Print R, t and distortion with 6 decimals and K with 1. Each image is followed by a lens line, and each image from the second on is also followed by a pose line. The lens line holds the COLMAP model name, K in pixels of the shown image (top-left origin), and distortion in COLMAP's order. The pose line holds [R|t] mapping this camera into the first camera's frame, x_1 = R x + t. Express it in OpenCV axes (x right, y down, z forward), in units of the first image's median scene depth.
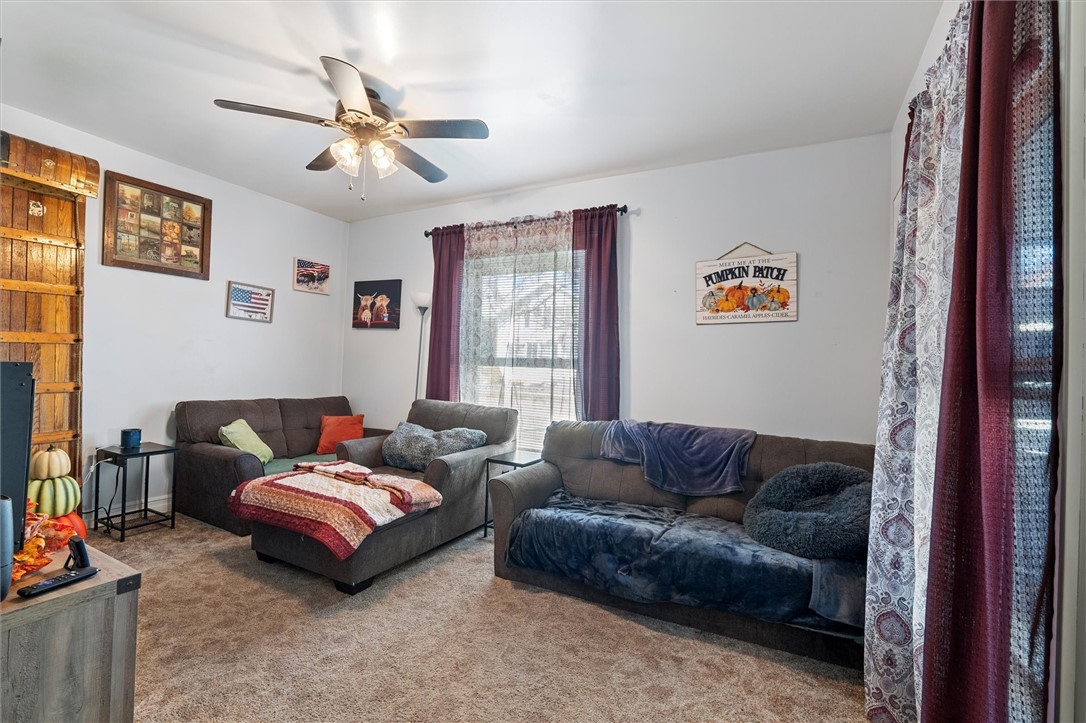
lens RADIAL K [[472.5, 0, 545.2], [0, 472.5, 364.1], [0, 0, 1]] dist [-0.001396, 0.000612]
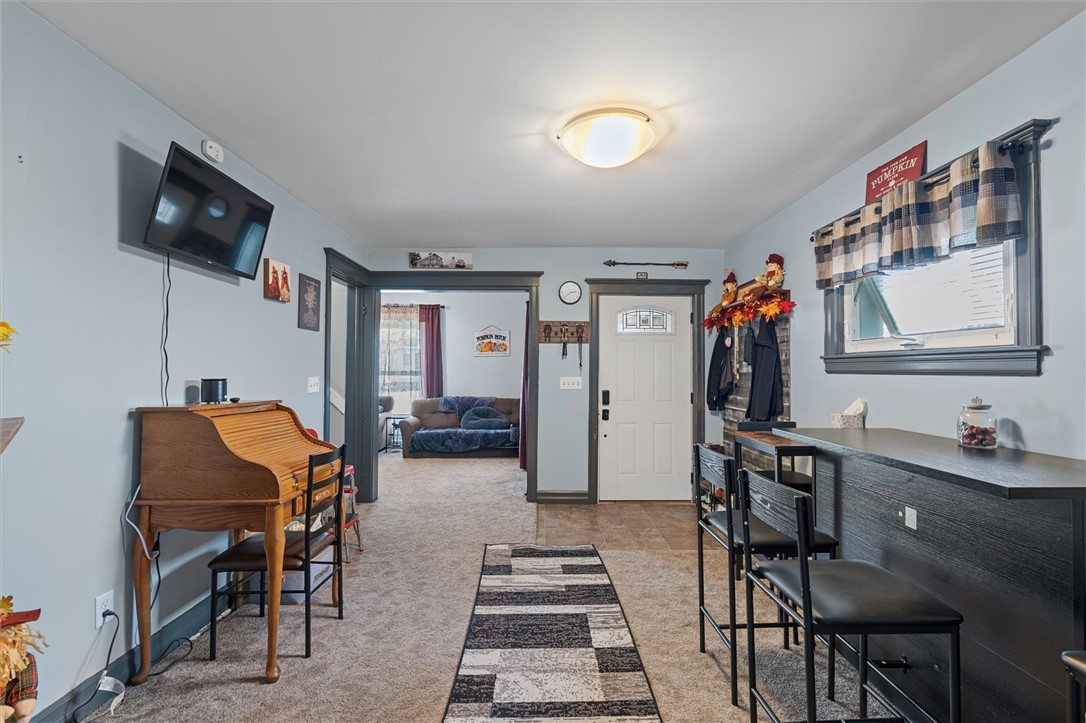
lens RADIAL K [[472.5, 0, 547.1], [0, 472.5, 363.3], [0, 0, 1]] dist [-0.001396, 0.000612]
pose [[0.869923, -0.020804, 0.492748, -0.584845], [0.018798, 0.999783, 0.009025, -0.063964], [-0.492829, 0.001412, 0.870125, -1.385014]]
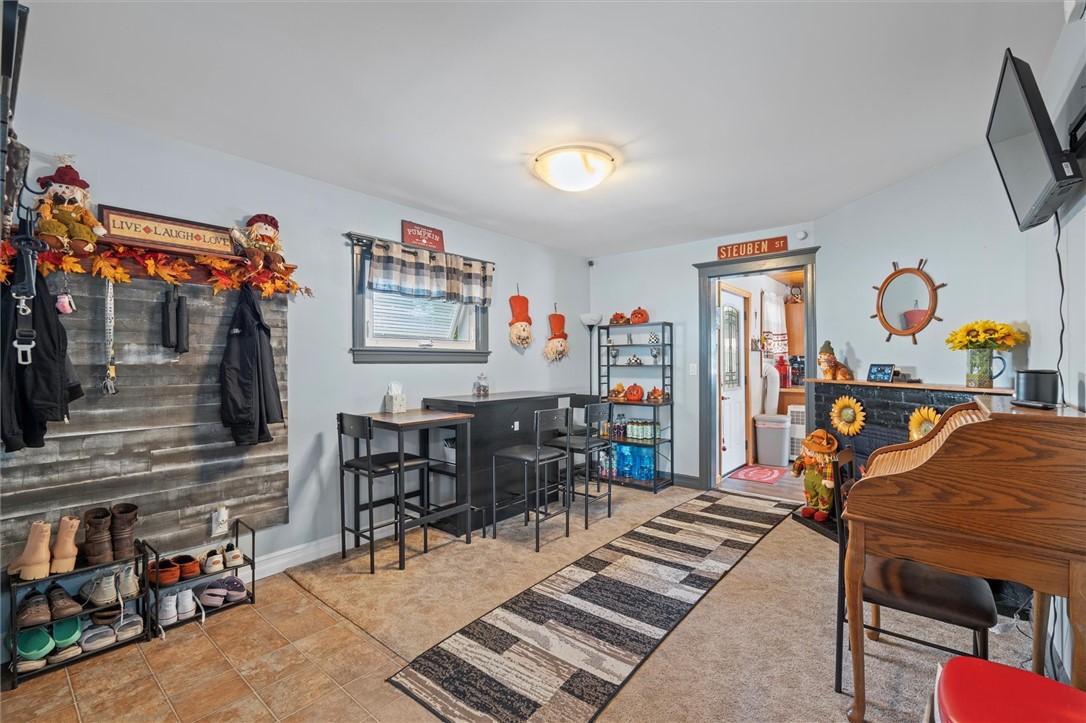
lens RADIAL K [[472.5, 0, 544.3], [0, 472.5, 363.2], [0, 0, 1]] dist [-0.001396, 0.000612]
pose [[-0.981929, -0.024524, 0.187652, 0.436681], [-0.025887, 0.999653, -0.004817, 0.034657], [-0.187469, -0.009588, -0.982224, 3.148057]]
